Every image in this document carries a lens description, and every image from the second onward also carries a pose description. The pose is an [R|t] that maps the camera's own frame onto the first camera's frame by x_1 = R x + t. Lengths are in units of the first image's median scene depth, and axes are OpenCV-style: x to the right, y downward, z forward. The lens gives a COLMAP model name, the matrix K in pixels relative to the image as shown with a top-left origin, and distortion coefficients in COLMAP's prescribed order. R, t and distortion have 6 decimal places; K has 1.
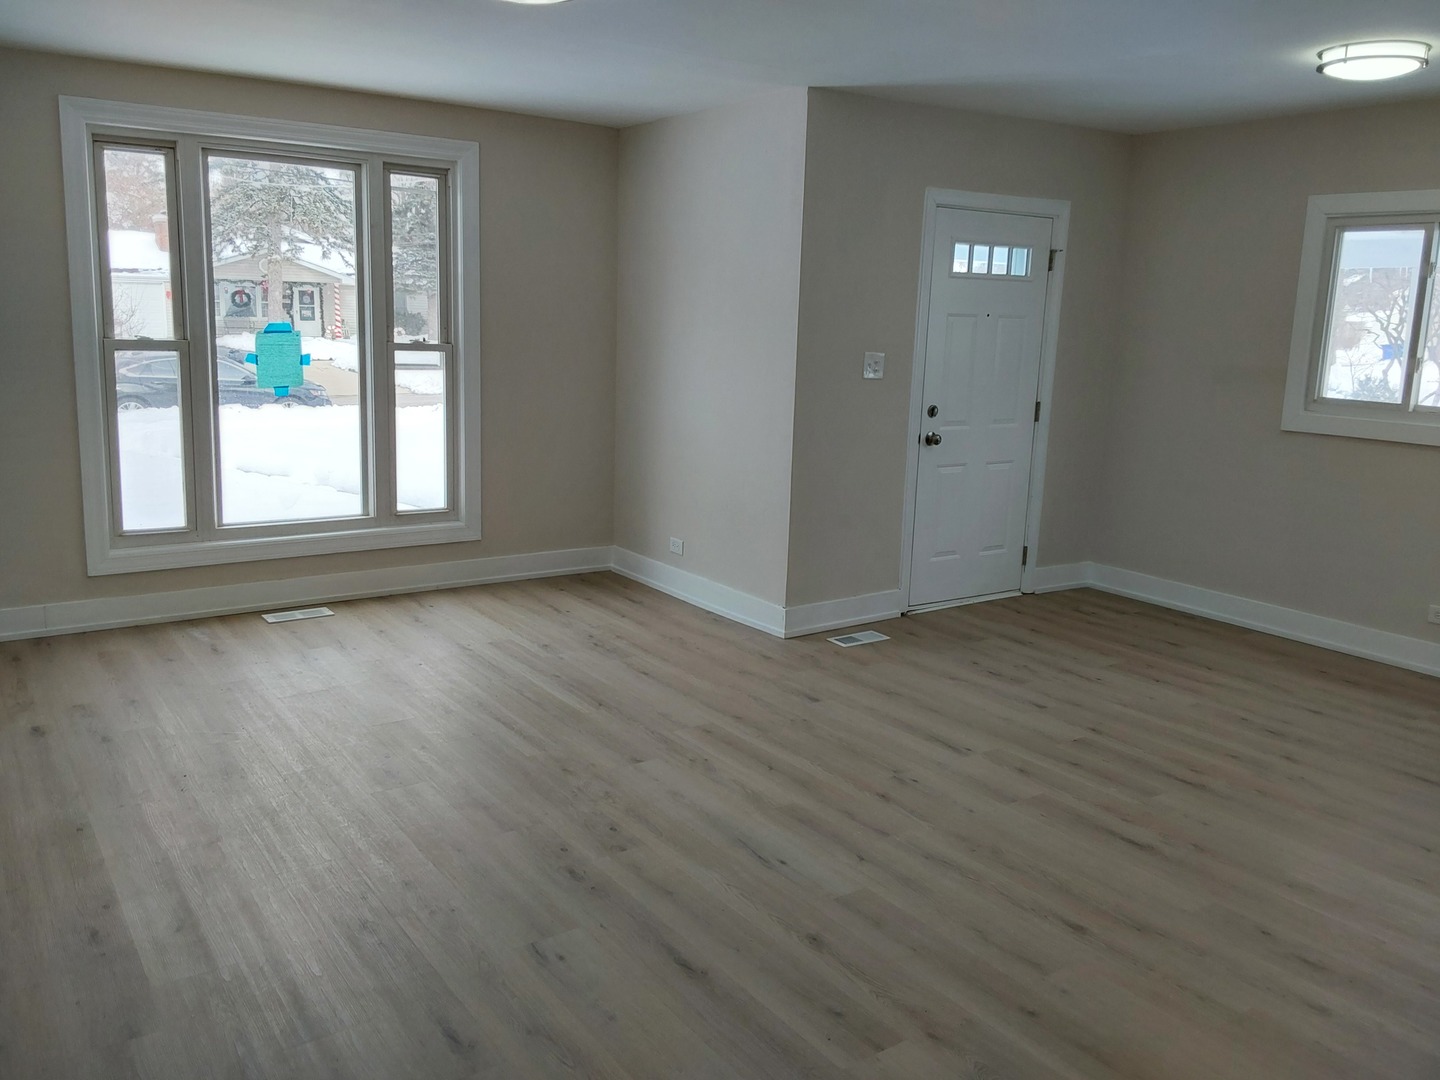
lens RADIAL K [[1151.8, 0, 737.4], [0, 1151.8, 515.3], [0, 0, 1]] dist [0.114320, -0.167062]
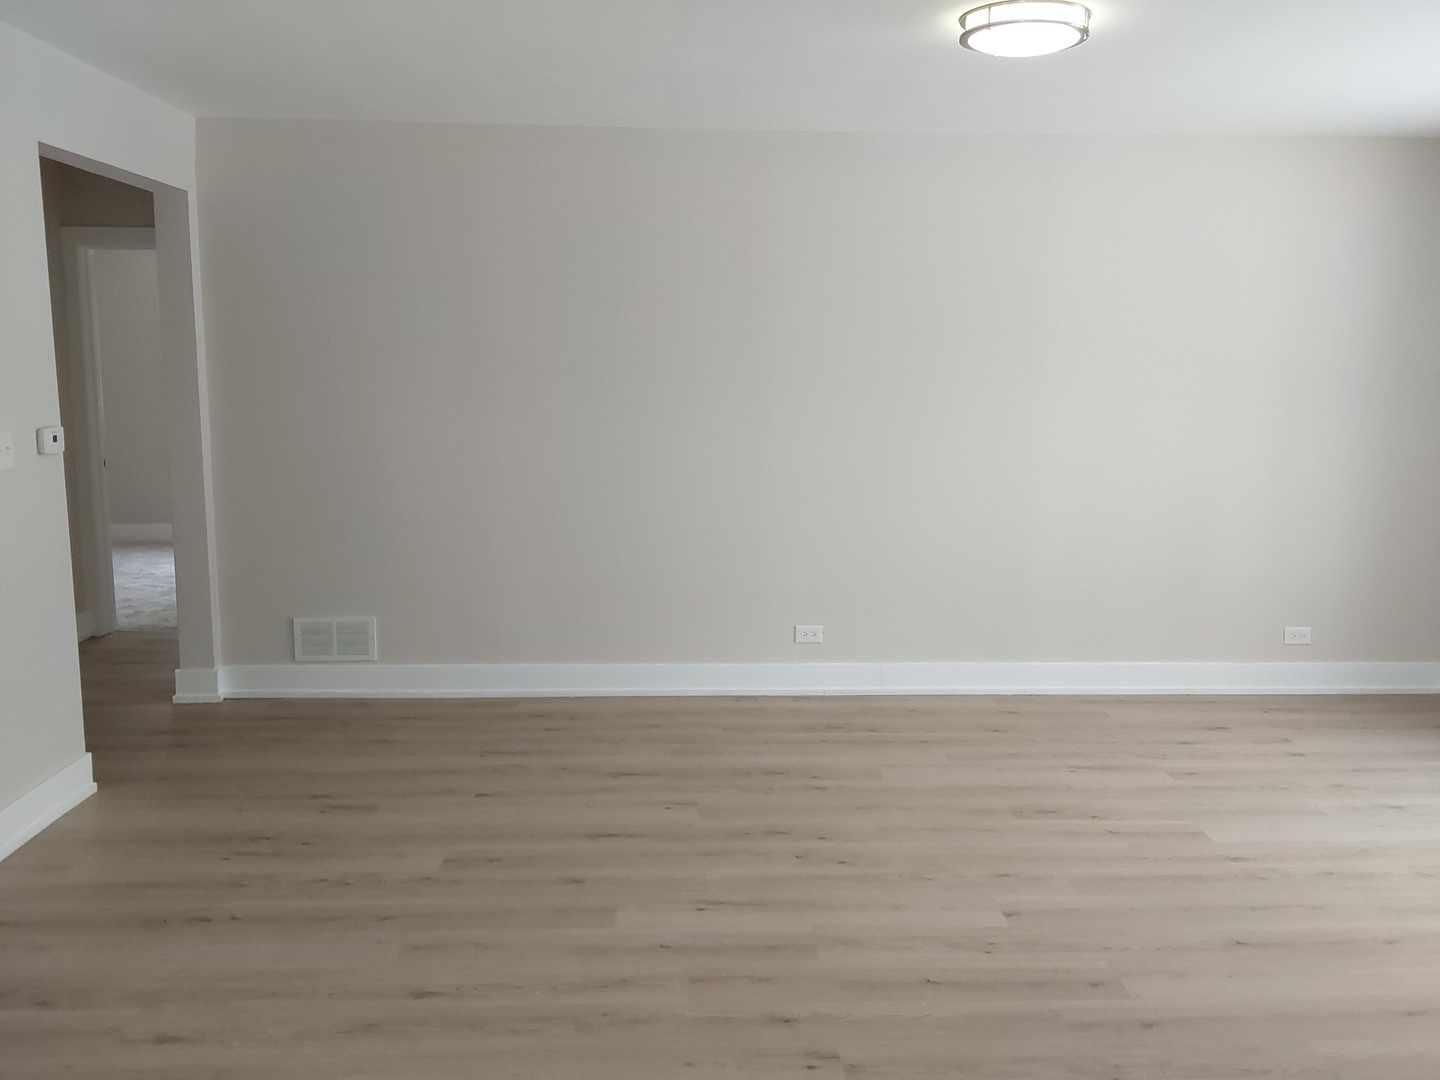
lens RADIAL K [[1151.8, 0, 737.4], [0, 1151.8, 515.3], [0, 0, 1]] dist [0.114320, -0.167062]
pose [[-0.533748, 0.081241, -0.841732, 0.503739], [-0.168614, 0.965163, 0.200073, -0.140970], [0.828663, 0.248717, -0.501456, 0.868666]]
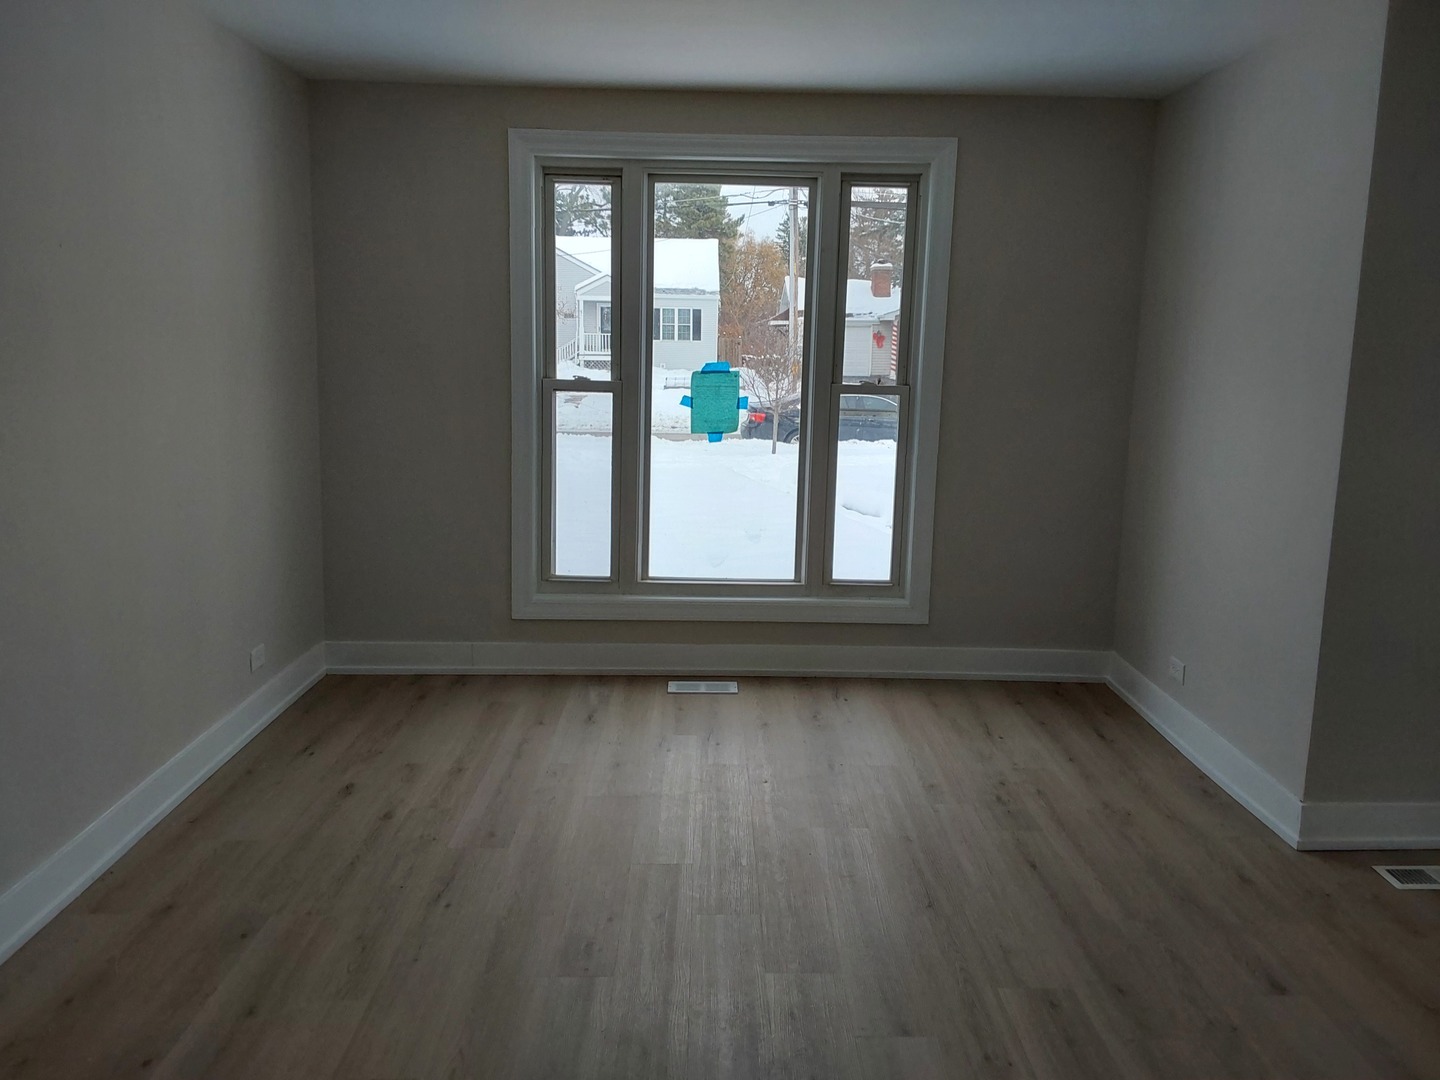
lens RADIAL K [[1151.8, 0, 737.4], [0, 1151.8, 515.3], [0, 0, 1]] dist [0.114320, -0.167062]
pose [[0.832837, 0.073856, -0.548569, 0.126799], [-0.091149, 0.995828, -0.004310, -0.046570], [0.545962, 0.053591, 0.836094, 0.284709]]
